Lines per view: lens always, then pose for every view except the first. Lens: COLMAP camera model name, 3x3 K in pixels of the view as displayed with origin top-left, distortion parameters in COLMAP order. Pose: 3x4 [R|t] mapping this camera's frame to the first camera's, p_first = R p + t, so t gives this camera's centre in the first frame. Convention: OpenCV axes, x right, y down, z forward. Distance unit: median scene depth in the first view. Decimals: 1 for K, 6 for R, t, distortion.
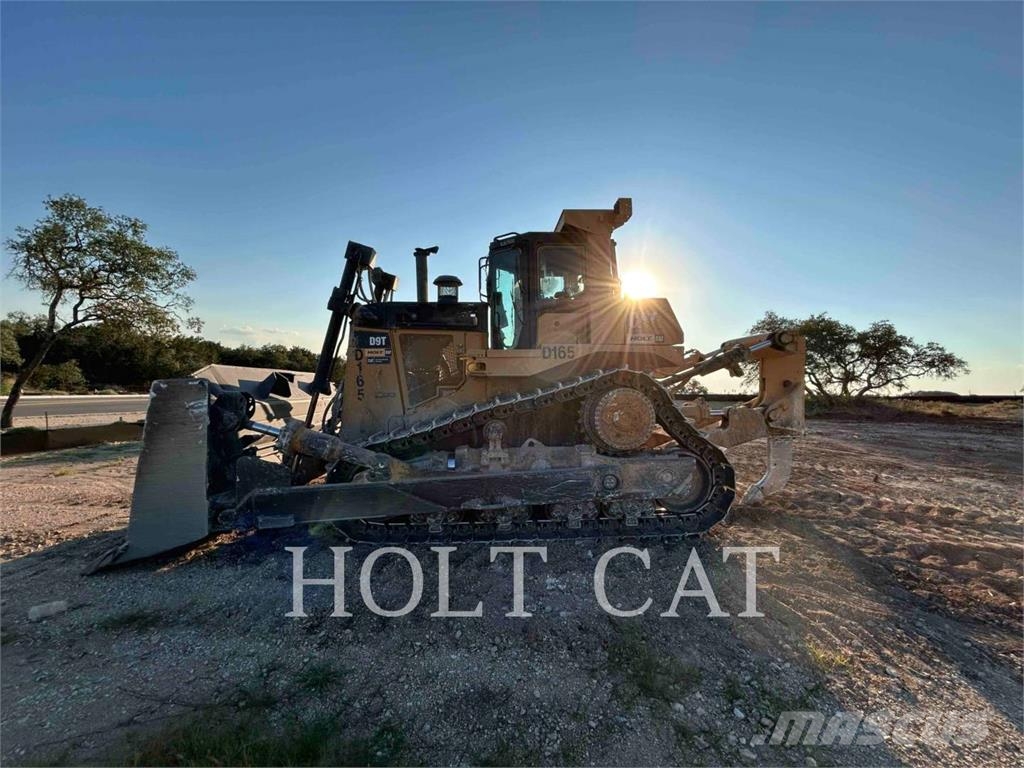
lens RADIAL K [[408.0, 0, 512.0], [0, 408.0, 384.0], [0, 0, 1]] dist [0.000824, 0.000052]
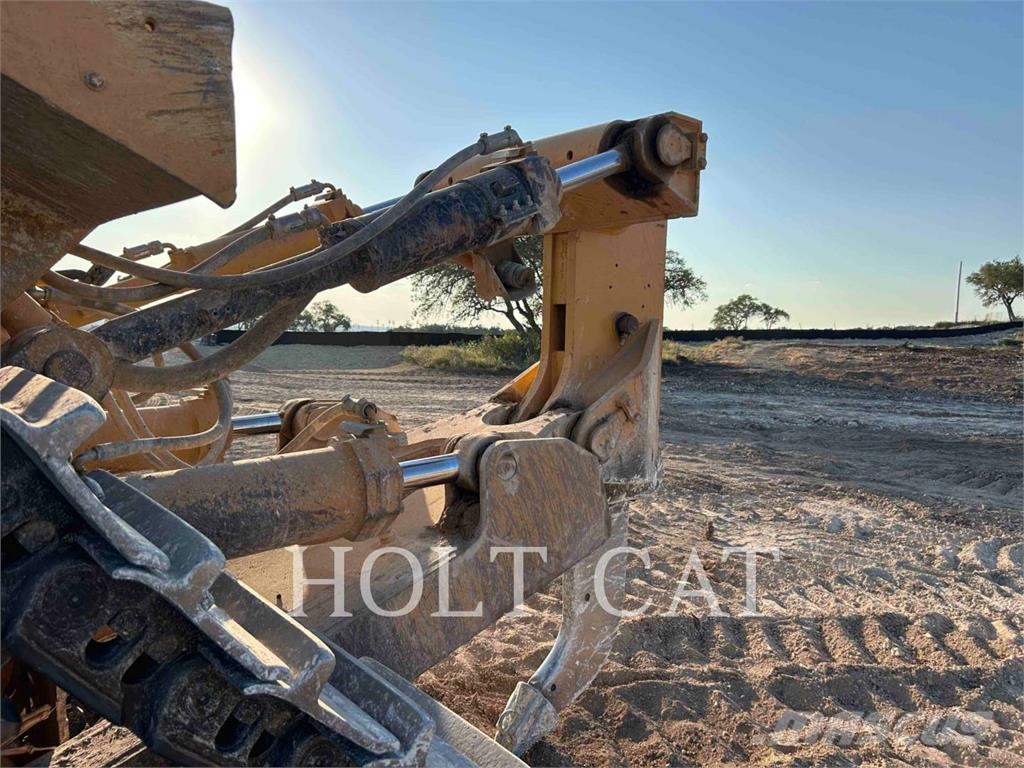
lens RADIAL K [[775.6, 0, 527.3], [0, 775.6, 385.1], [0, 0, 1]] dist [0.099366, -0.001212]
pose [[0.784397, -0.050716, 0.618182, 0.135776], [-0.009005, 0.995615, 0.093107, -0.004536], [-0.620193, -0.078600, 0.780501, 0.302981]]
